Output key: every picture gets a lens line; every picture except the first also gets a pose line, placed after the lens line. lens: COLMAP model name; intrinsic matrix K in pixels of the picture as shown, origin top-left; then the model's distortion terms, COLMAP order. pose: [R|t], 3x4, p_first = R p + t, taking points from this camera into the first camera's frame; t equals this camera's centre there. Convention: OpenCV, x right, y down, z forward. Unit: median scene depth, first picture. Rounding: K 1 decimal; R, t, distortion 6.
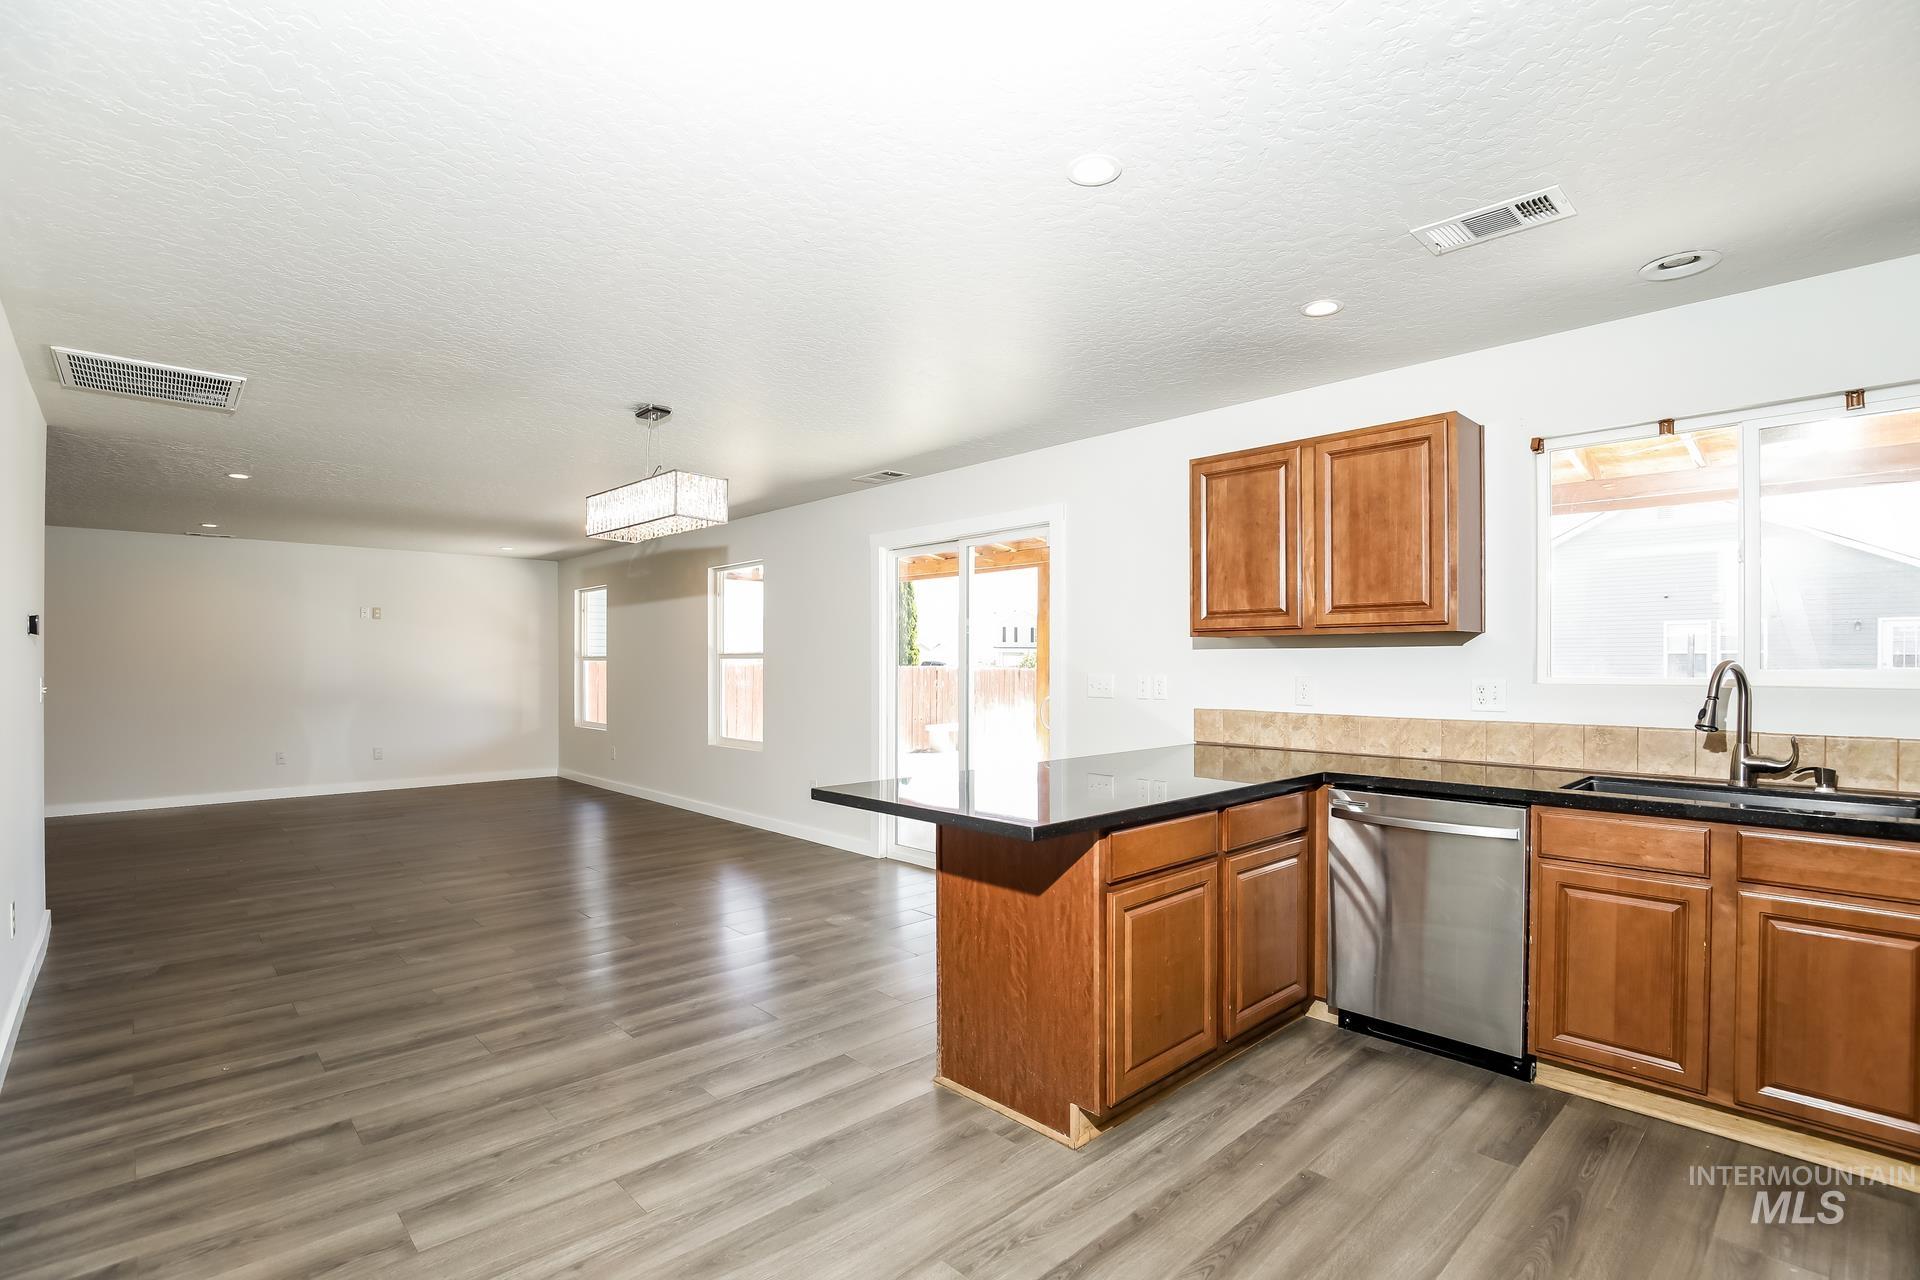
lens RADIAL K [[896.1, 0, 961.7], [0, 896.1, 663.0], [0, 0, 1]] dist [-0.030394, 0.001368]
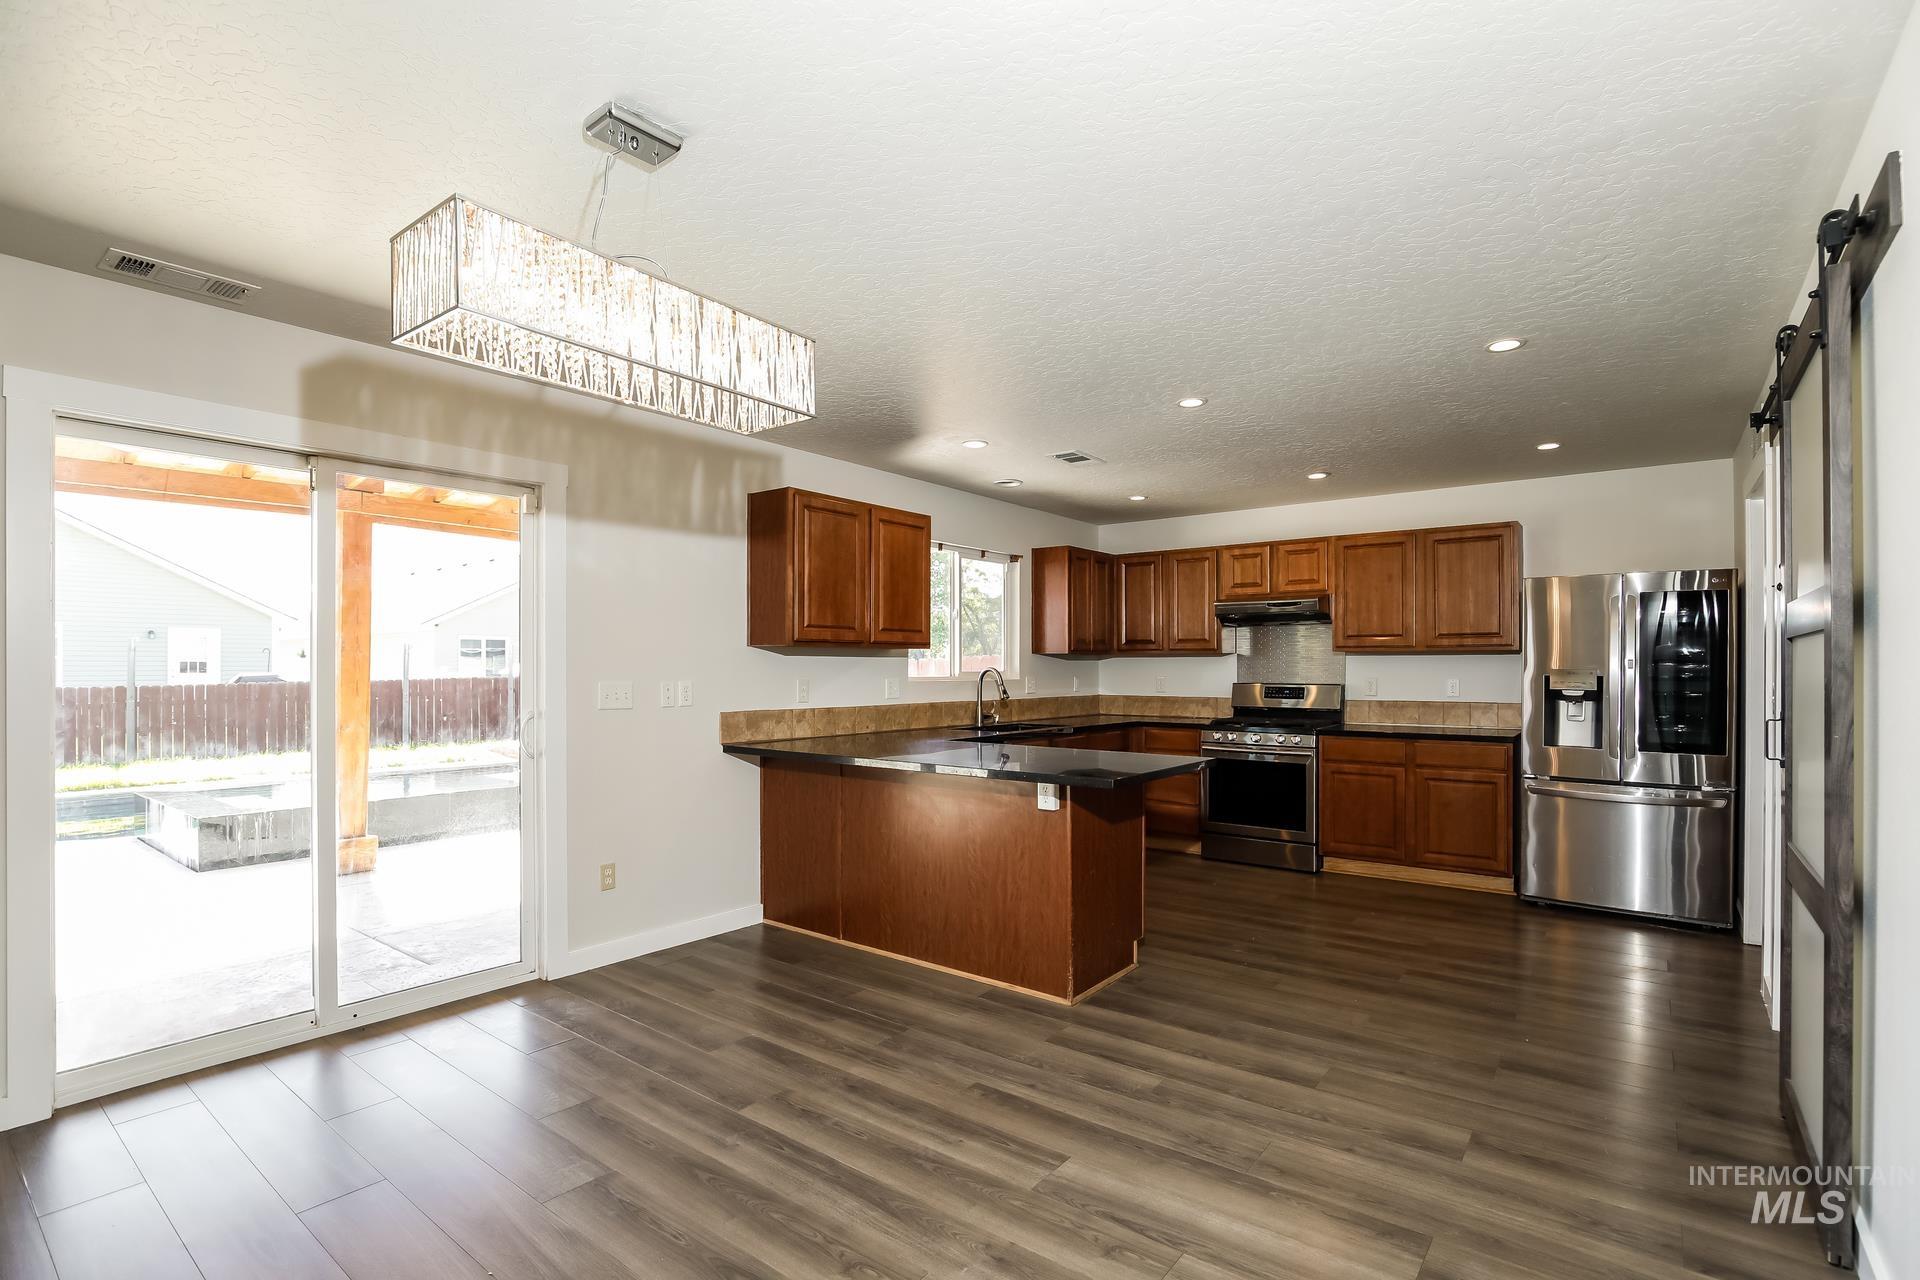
lens RADIAL K [[896.1, 0, 961.7], [0, 896.1, 663.0], [0, 0, 1]] dist [-0.030394, 0.001368]
pose [[-0.146671, 0.005593, 0.989170, -1.236312], [0.001411, 0.999984, -0.005445, -0.001040], [-0.989184, 0.000597, -0.146676, 1.333574]]
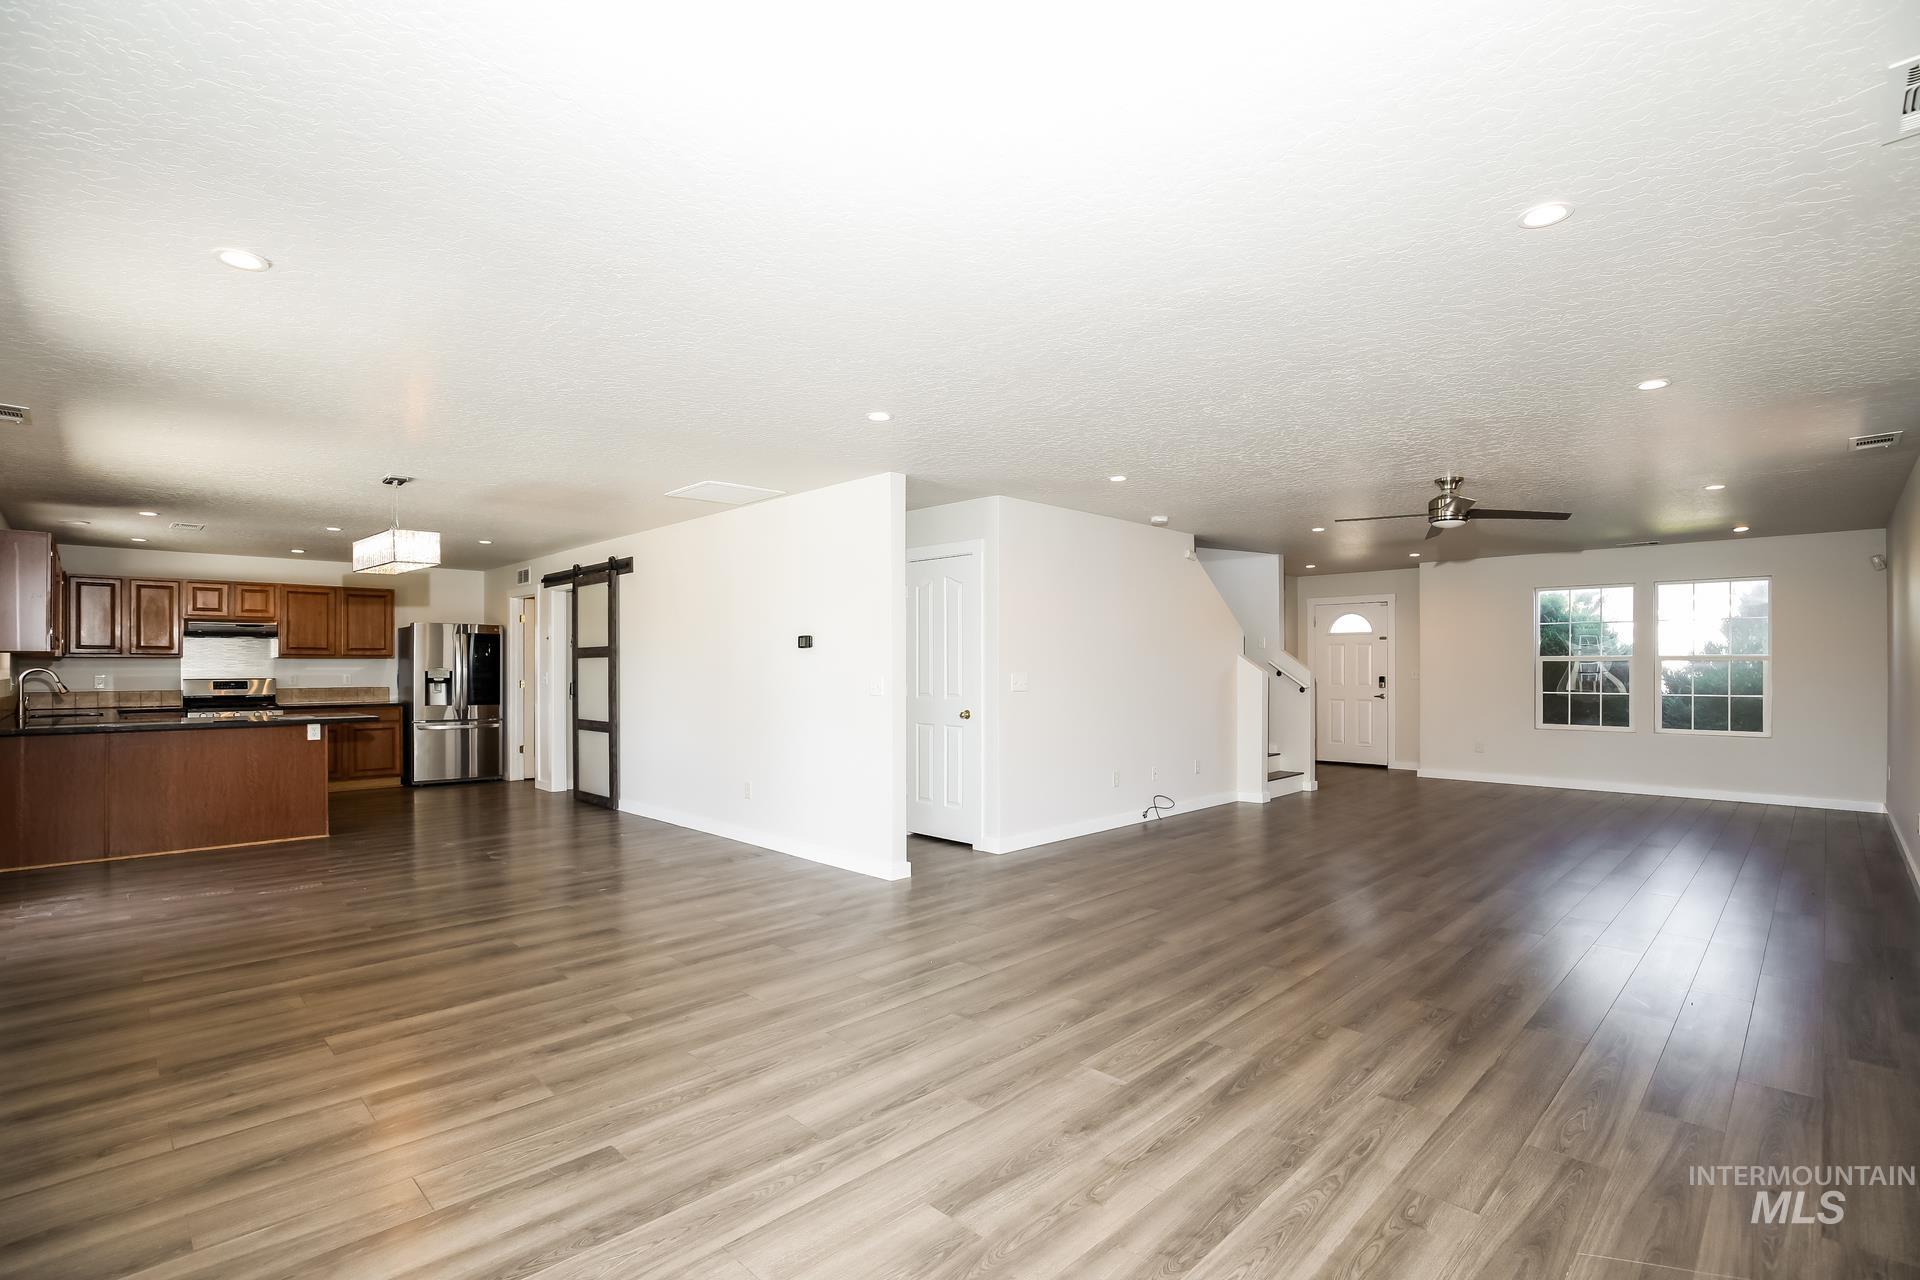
lens RADIAL K [[896.1, 0, 961.7], [0, 896.1, 663.0], [0, 0, 1]] dist [-0.030394, 0.001368]
pose [[-0.999679, 0.005743, -0.024665, -1.722653], [0.005815, 0.999979, -0.002846, 0.005735], [0.024649, -0.002989, -0.999692, 3.480548]]
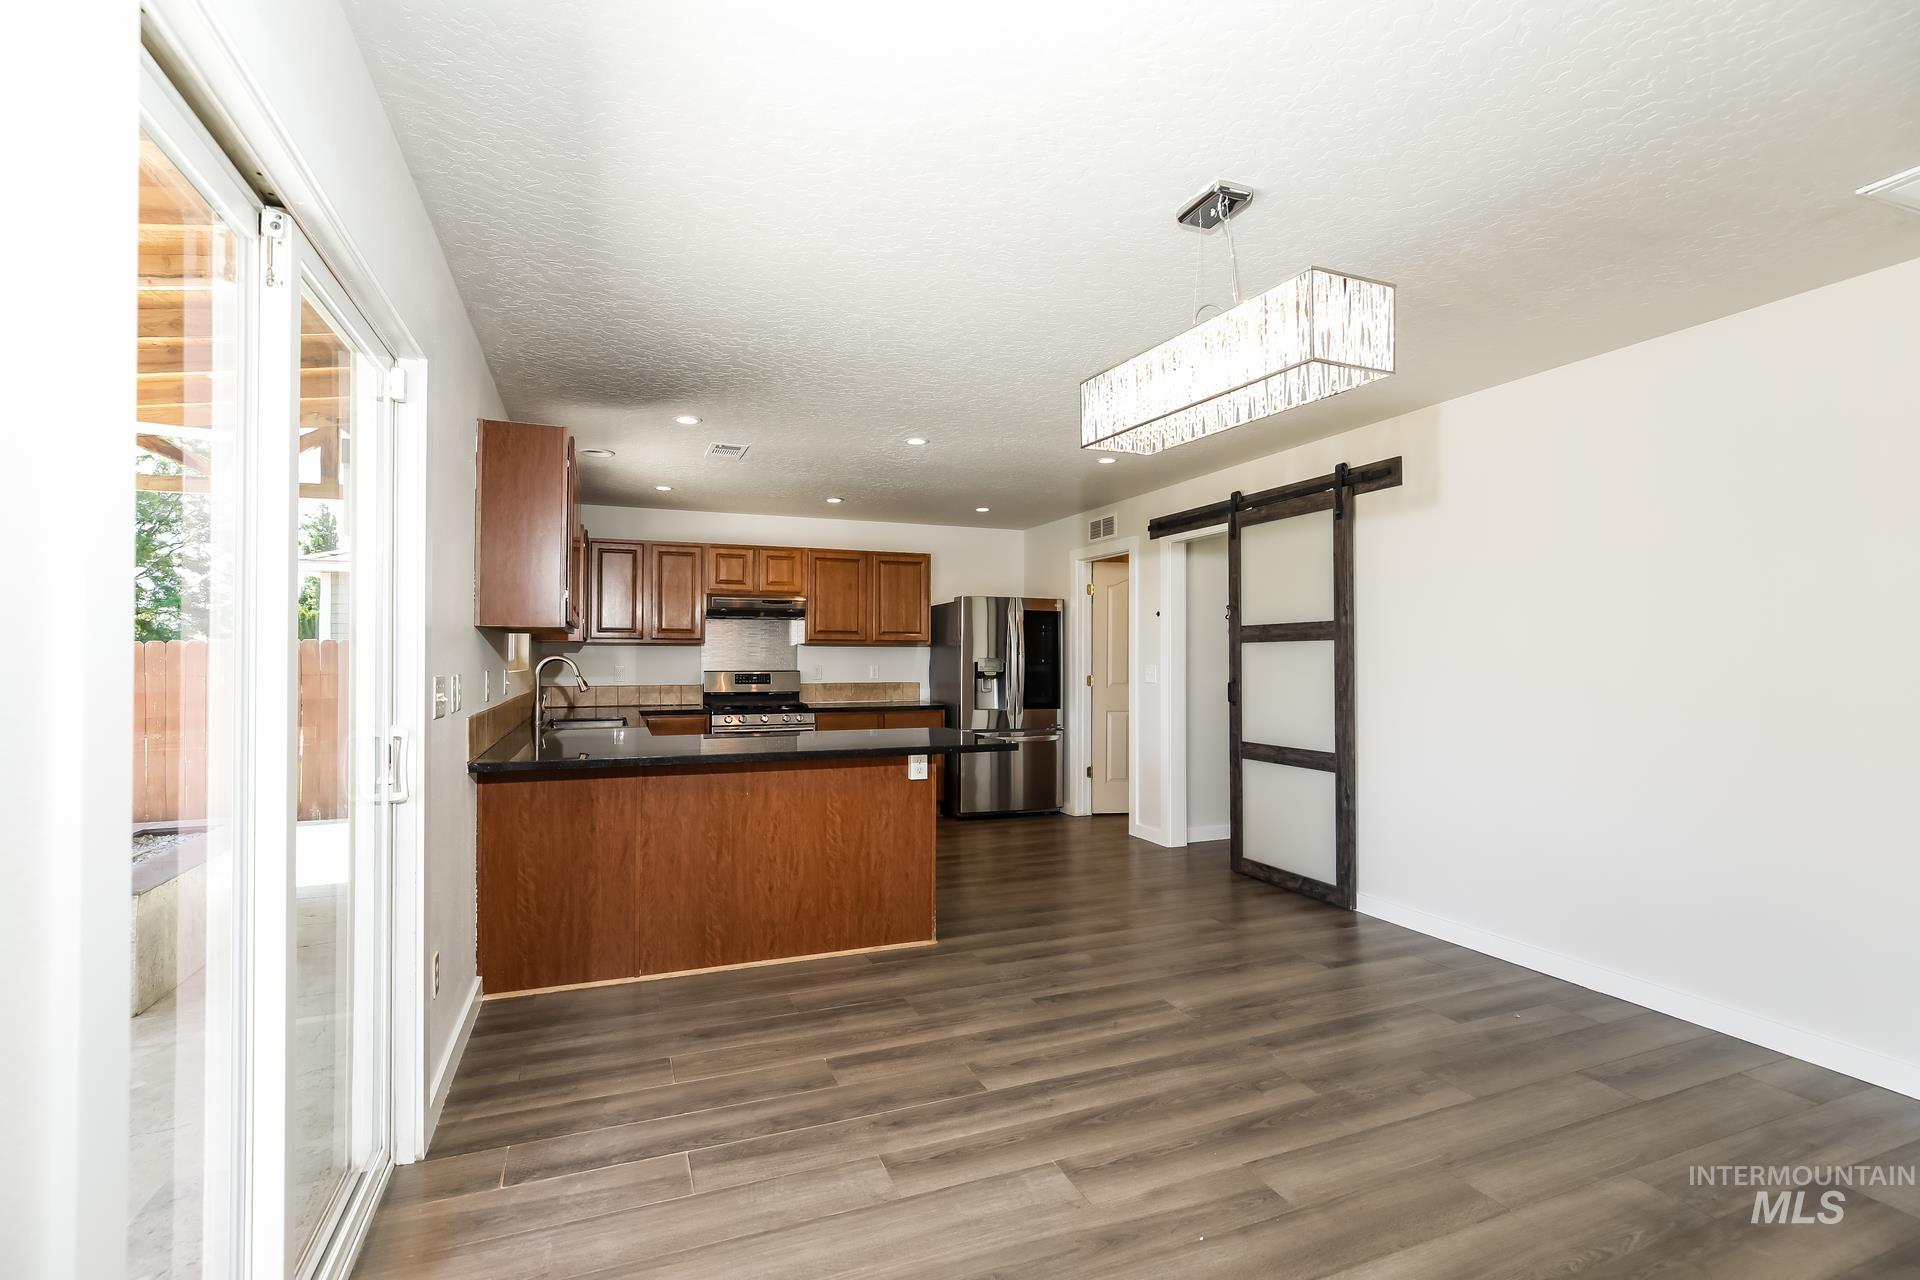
lens RADIAL K [[872.7, 0, 948.3], [0, 872.7, 648.9], [0, 0, 1]] dist [-0.015018, -0.017415]
pose [[-0.926511, 0.005131, 0.376233, -0.585585], [0.001418, 0.999948, -0.010146, 0.002723], [-0.376266, -0.008867, -0.926469, 2.312066]]
